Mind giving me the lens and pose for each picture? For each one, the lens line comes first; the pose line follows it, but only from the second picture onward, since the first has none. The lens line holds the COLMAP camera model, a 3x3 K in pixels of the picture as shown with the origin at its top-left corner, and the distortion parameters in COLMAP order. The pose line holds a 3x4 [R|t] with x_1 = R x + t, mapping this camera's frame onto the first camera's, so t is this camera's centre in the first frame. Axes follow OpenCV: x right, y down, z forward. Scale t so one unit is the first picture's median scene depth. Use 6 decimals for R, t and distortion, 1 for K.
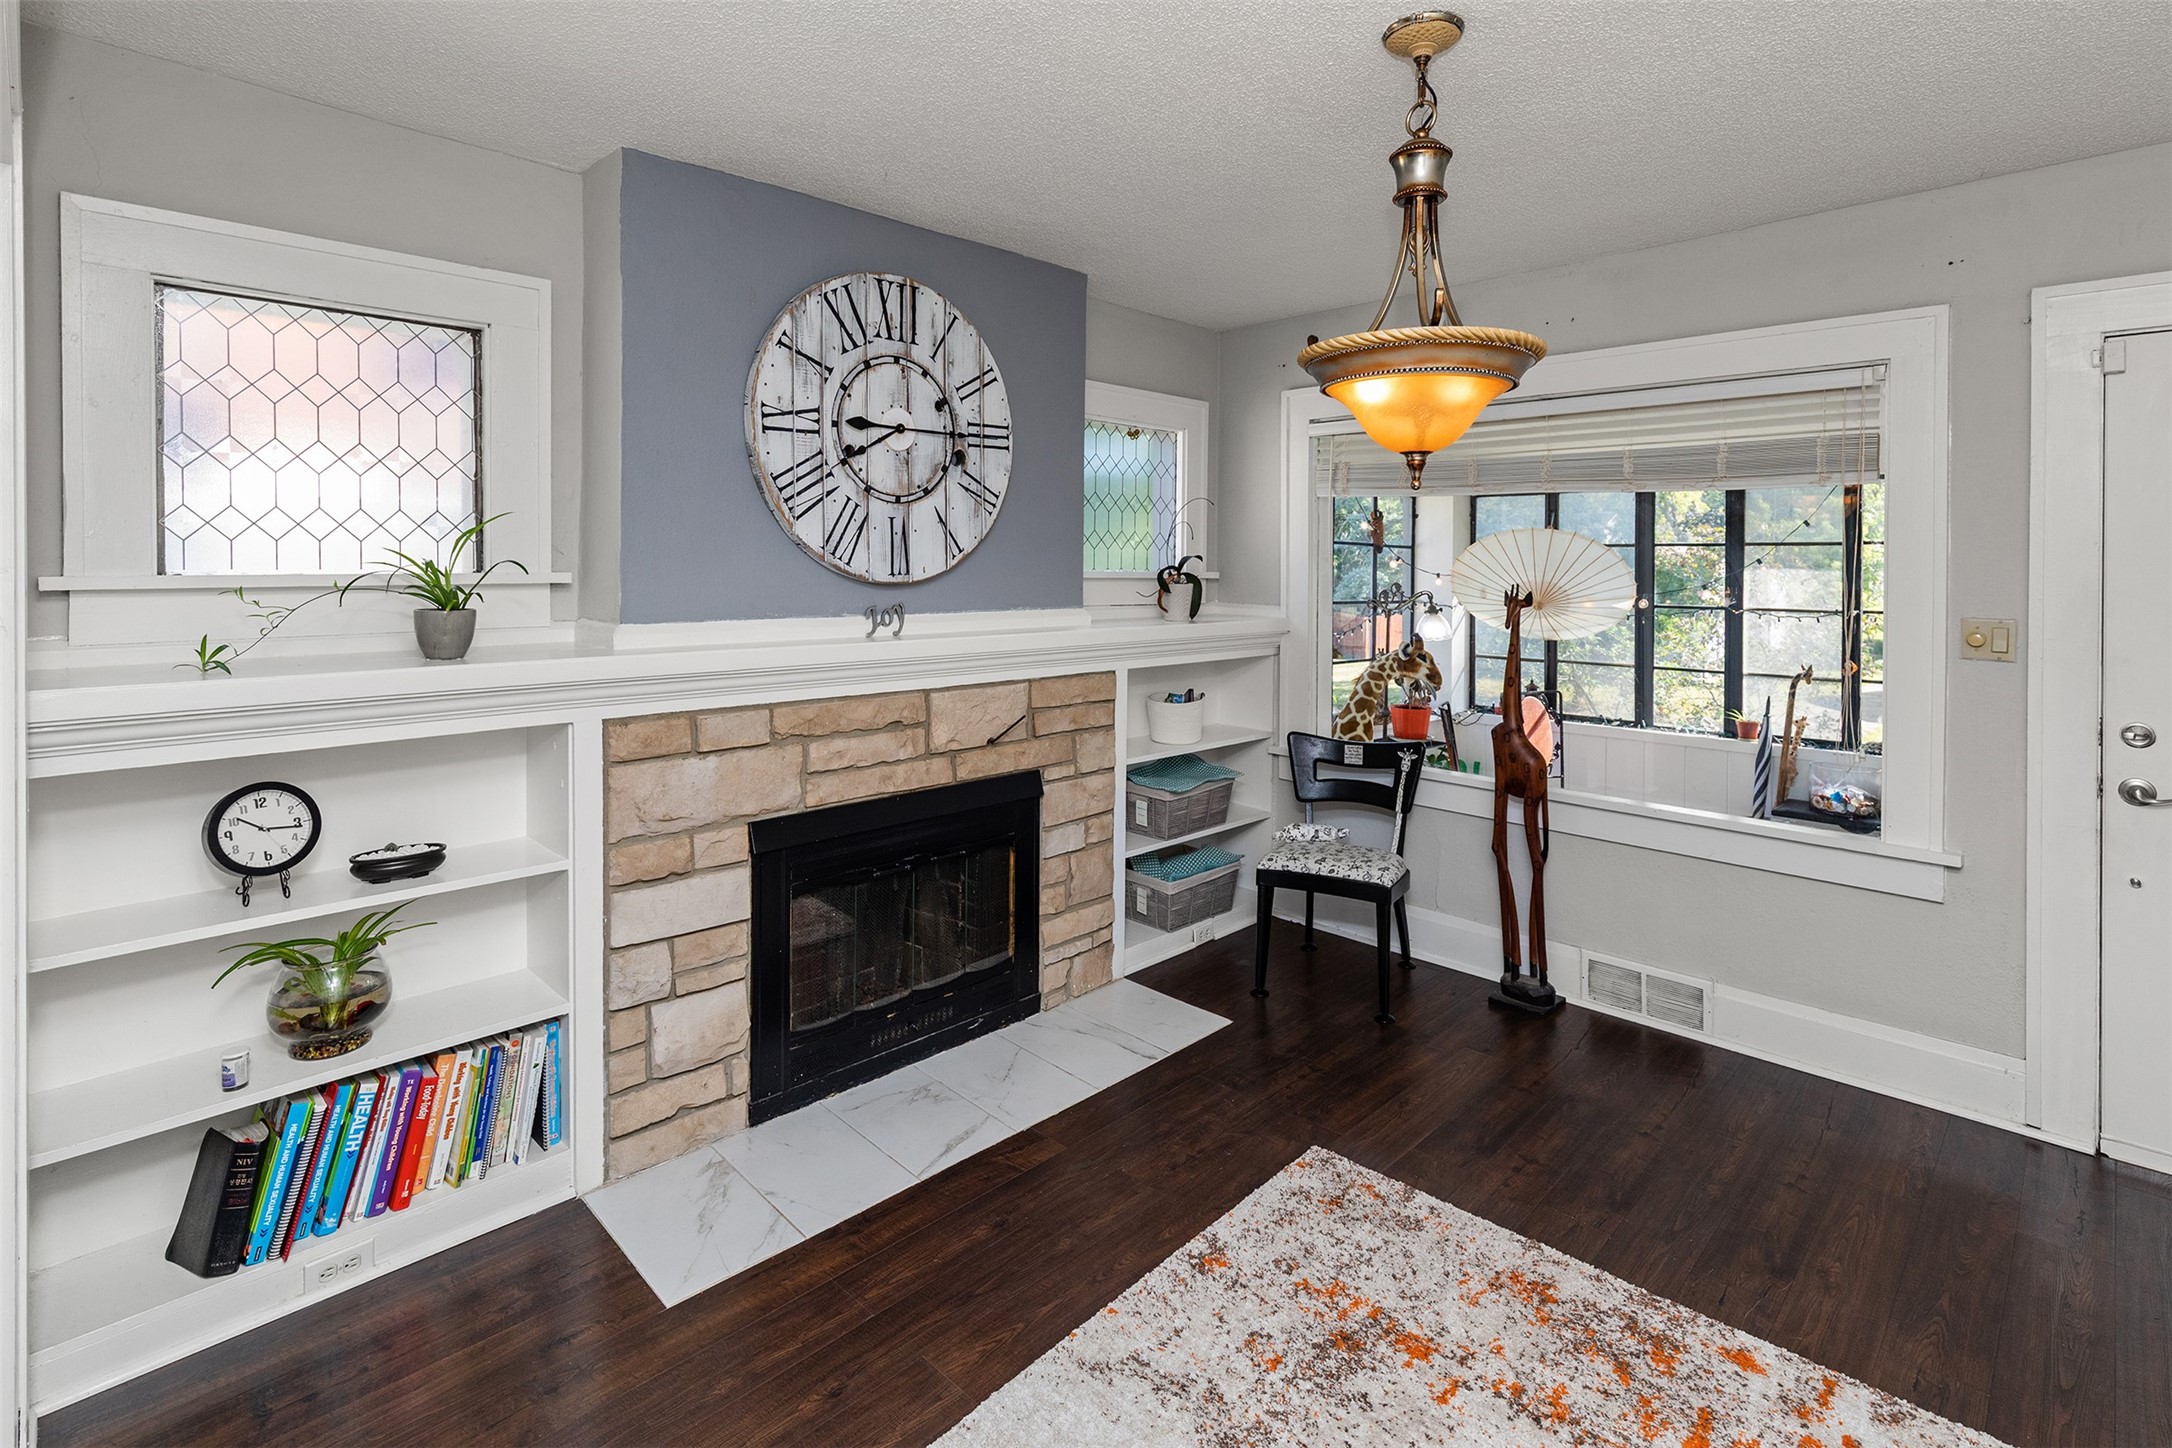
lens RADIAL K [[1037.1, 0, 1090.4], [0, 1037.1, 565.7], [0, 0, 1]] dist [0.012872, -0.000599]
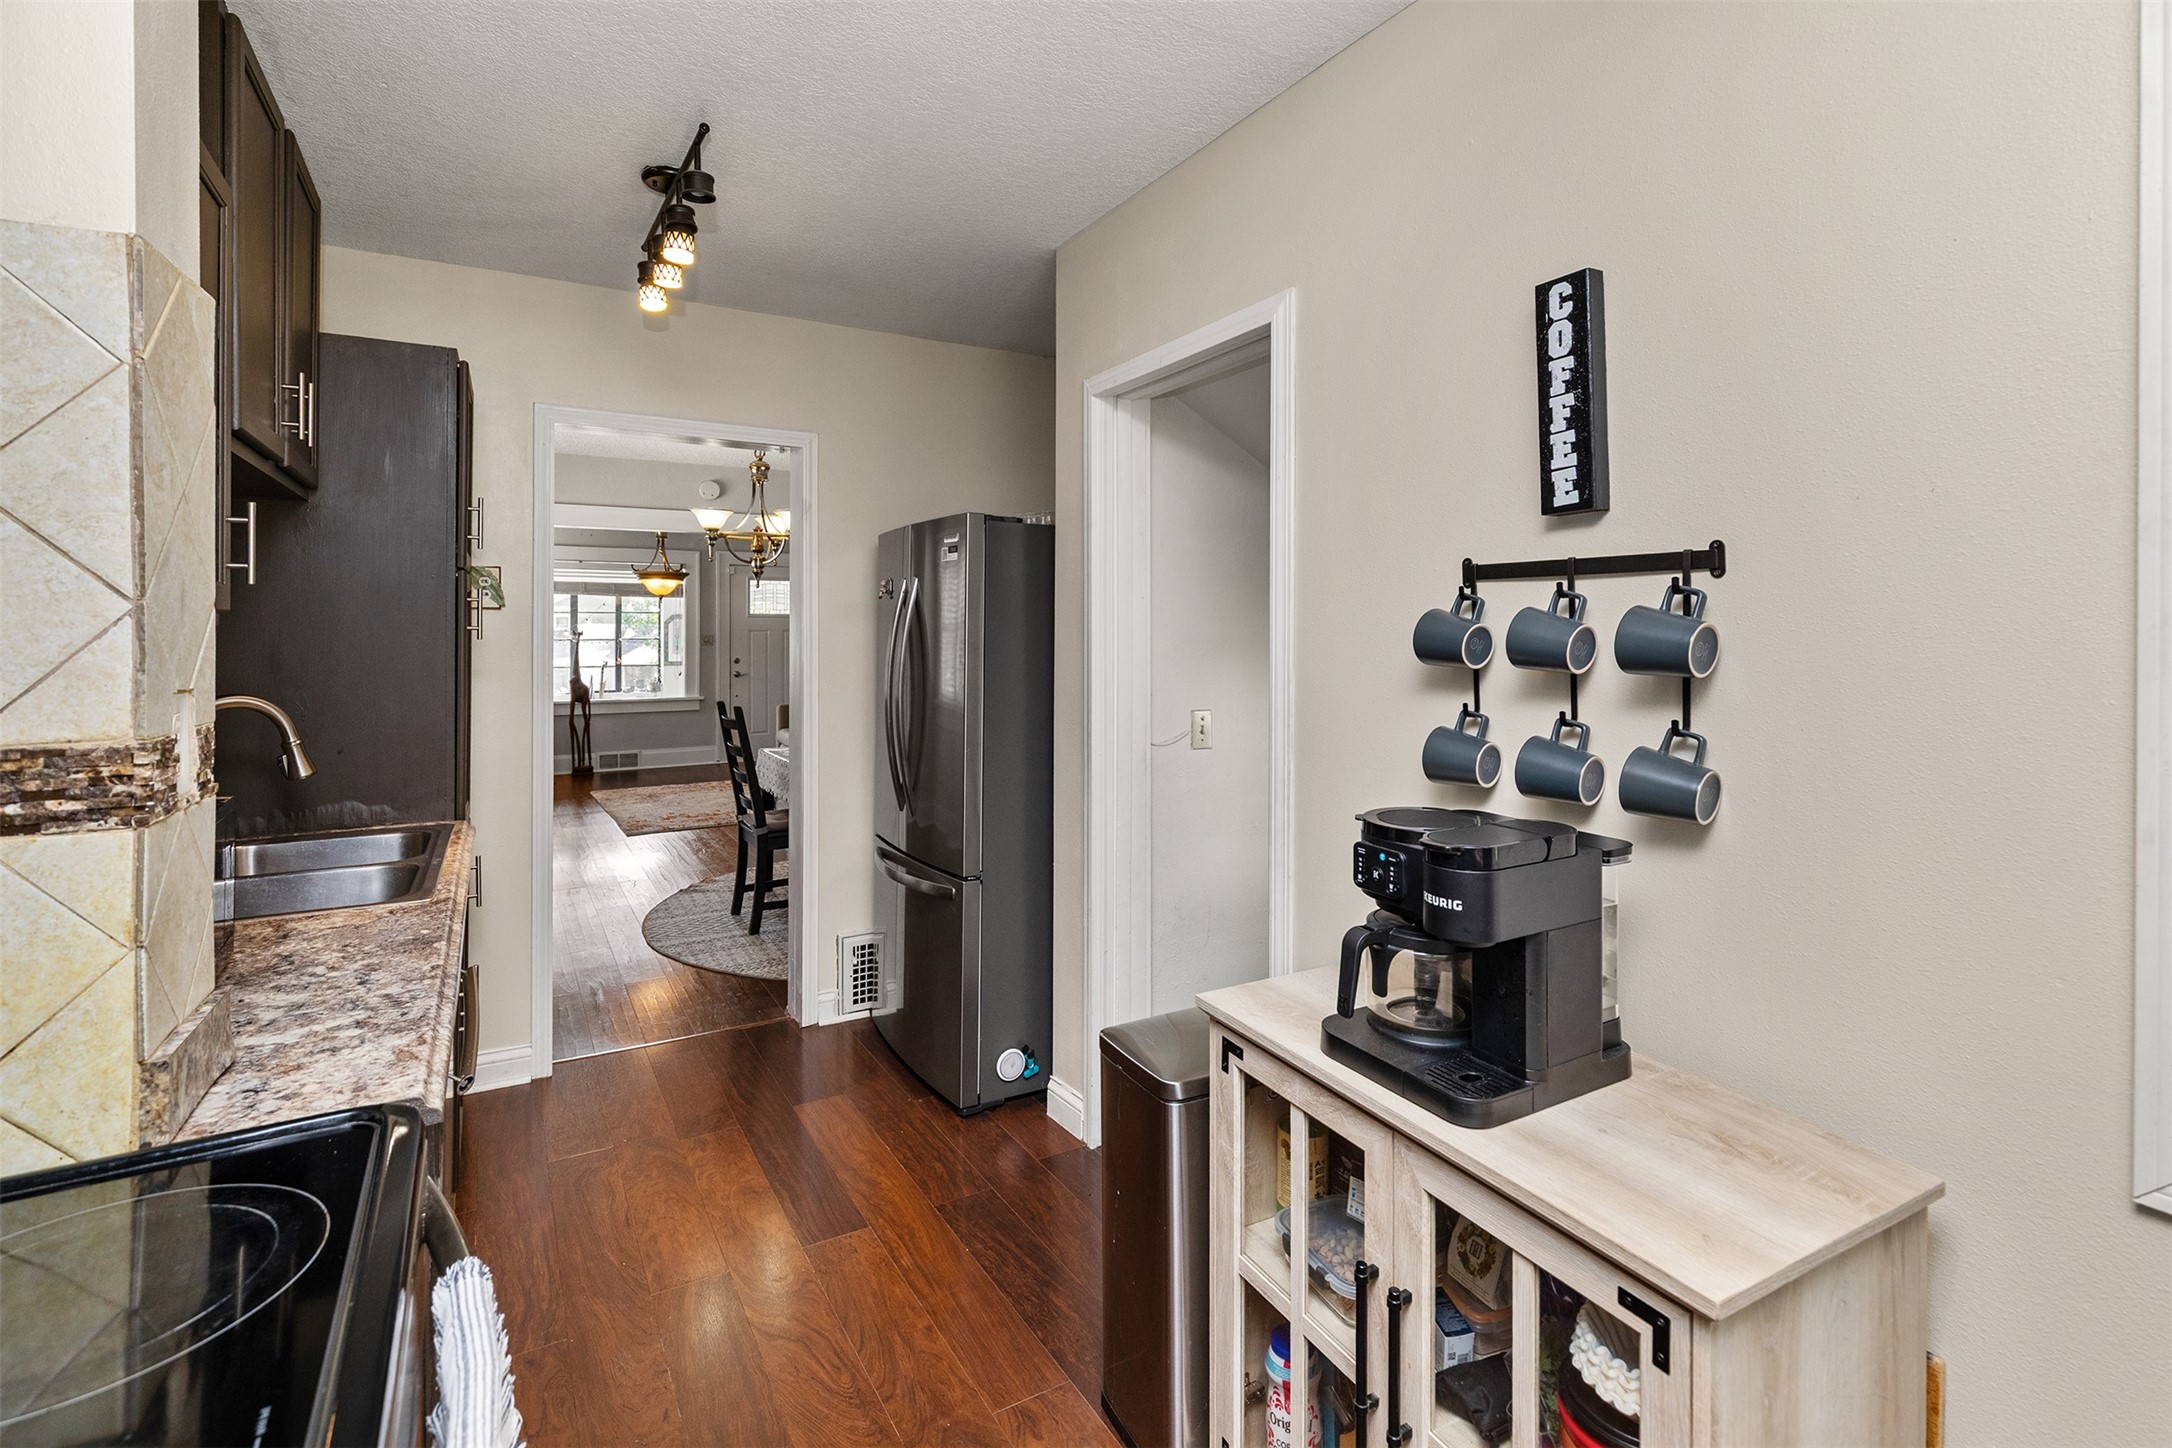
lens RADIAL K [[1030.7, 0, 1086.4], [0, 1030.7, 608.1], [0, 0, 1]] dist [0.023339, -0.004321]
pose [[0.275766, 0.011905, 0.961151, -2.395251], [0.002156, 0.999913, -0.013004, 0.005472], [-0.961222, 0.005658, 0.275717, -1.372767]]
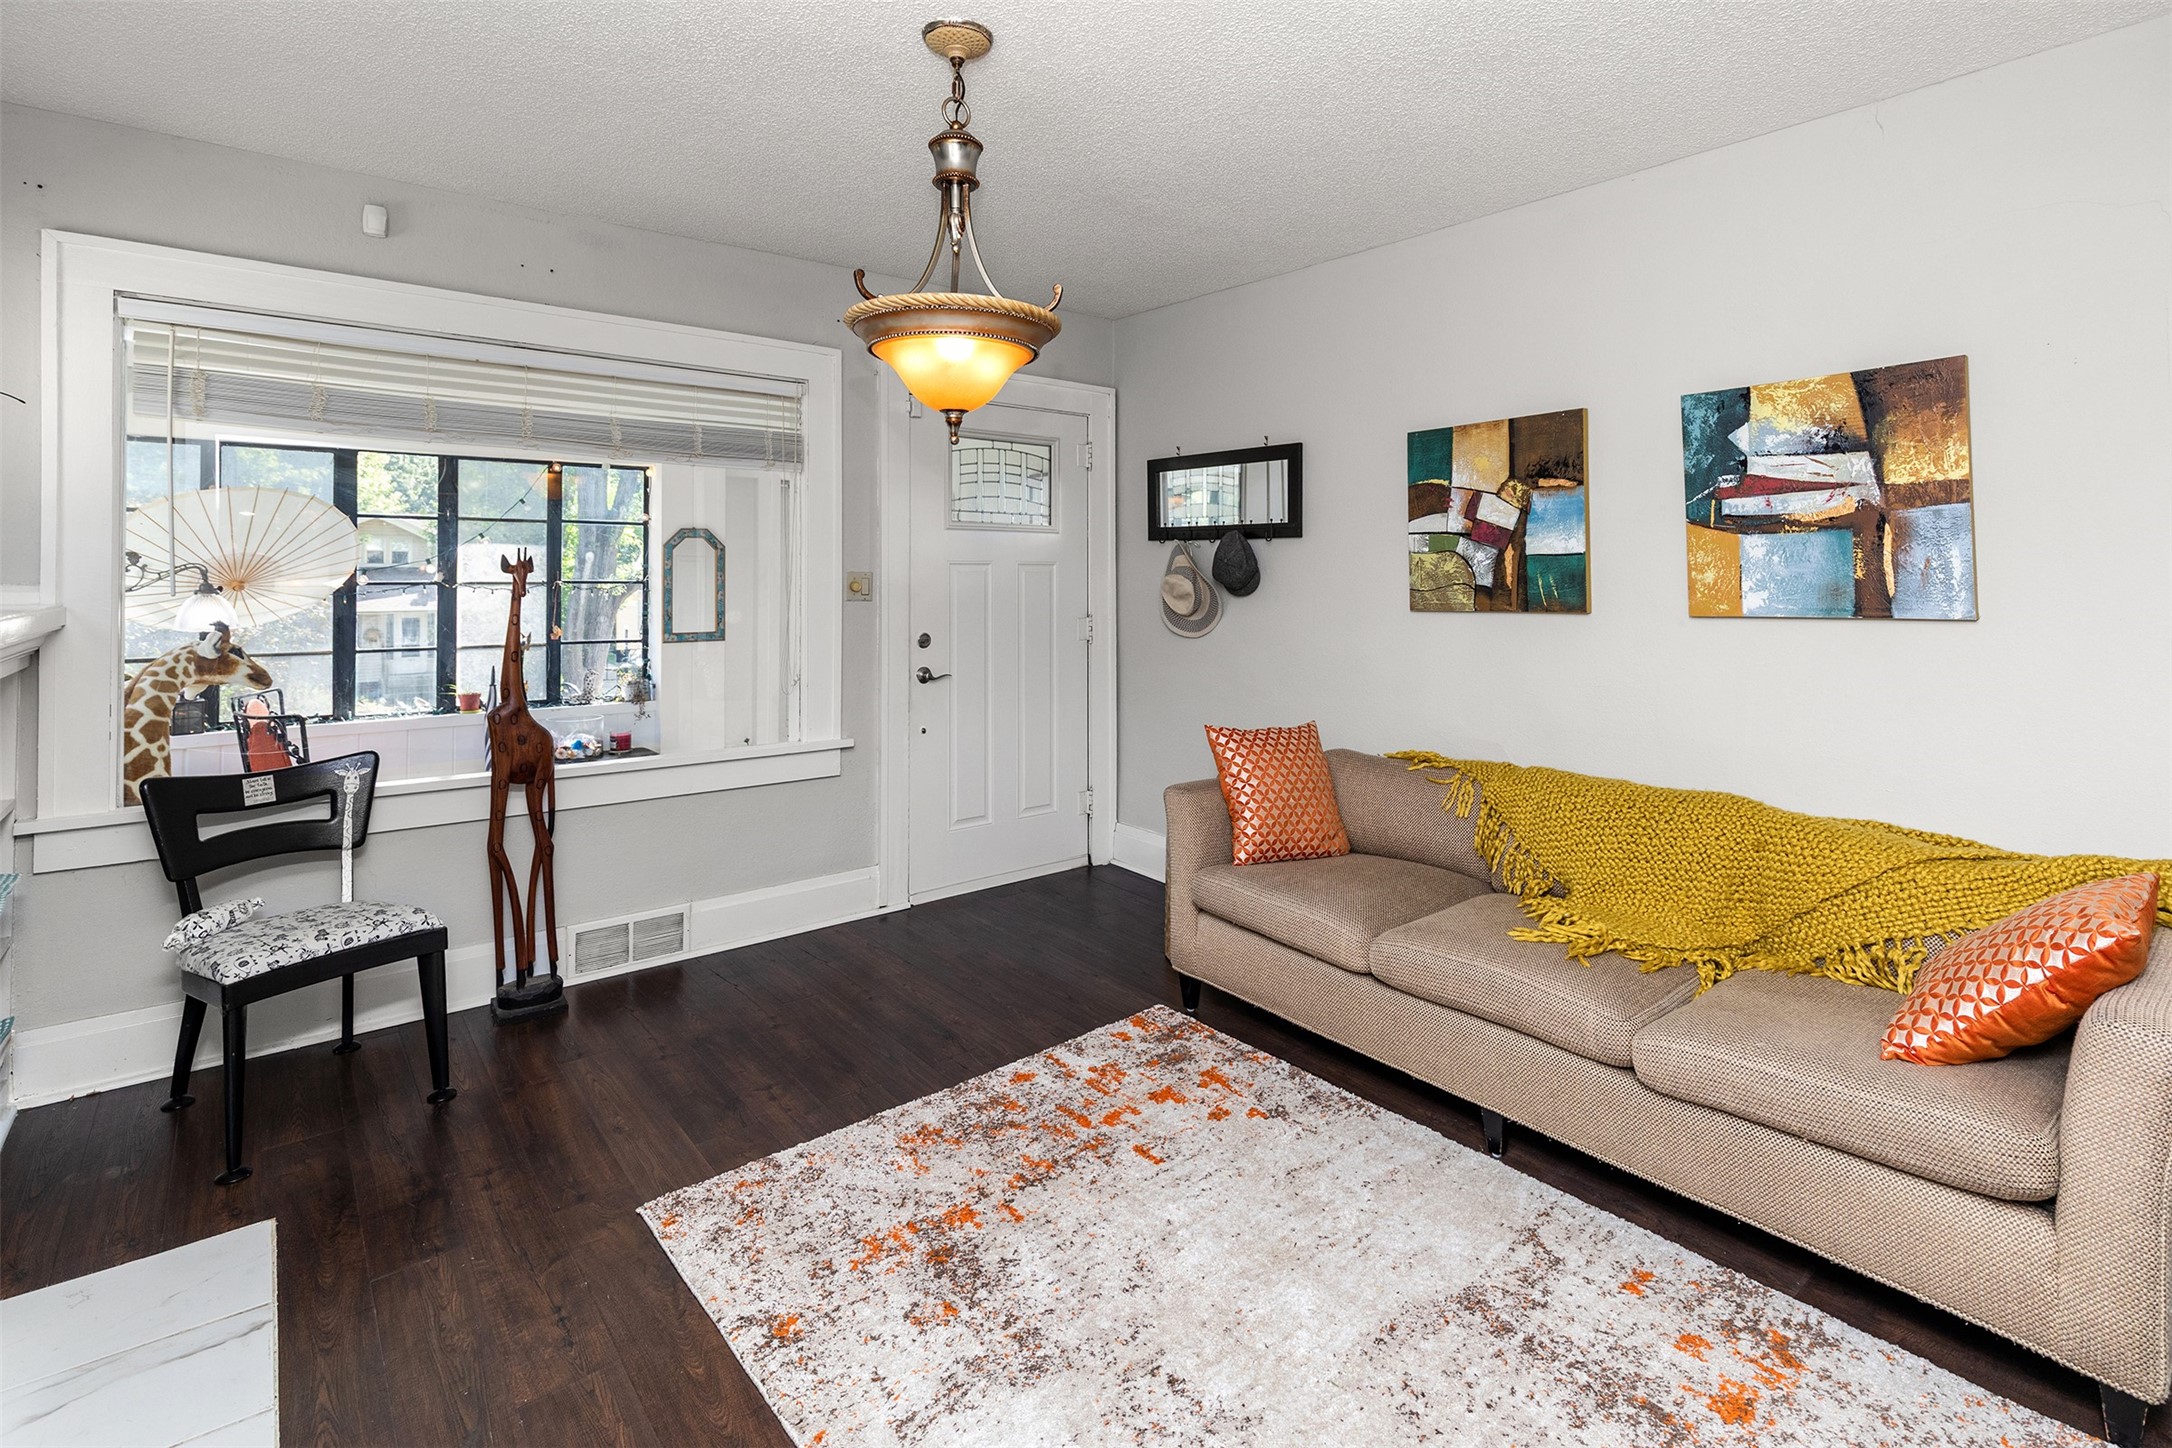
lens RADIAL K [[1037.1, 0, 1090.4], [0, 1037.1, 565.7], [0, 0, 1]] dist [0.012872, -0.000599]
pose [[0.121625, -0.000796, 0.992576, -0.529734], [-0.004852, 0.999987, 0.001397, 0.037331], [-0.992564, -0.004986, 0.121619, 0.502769]]
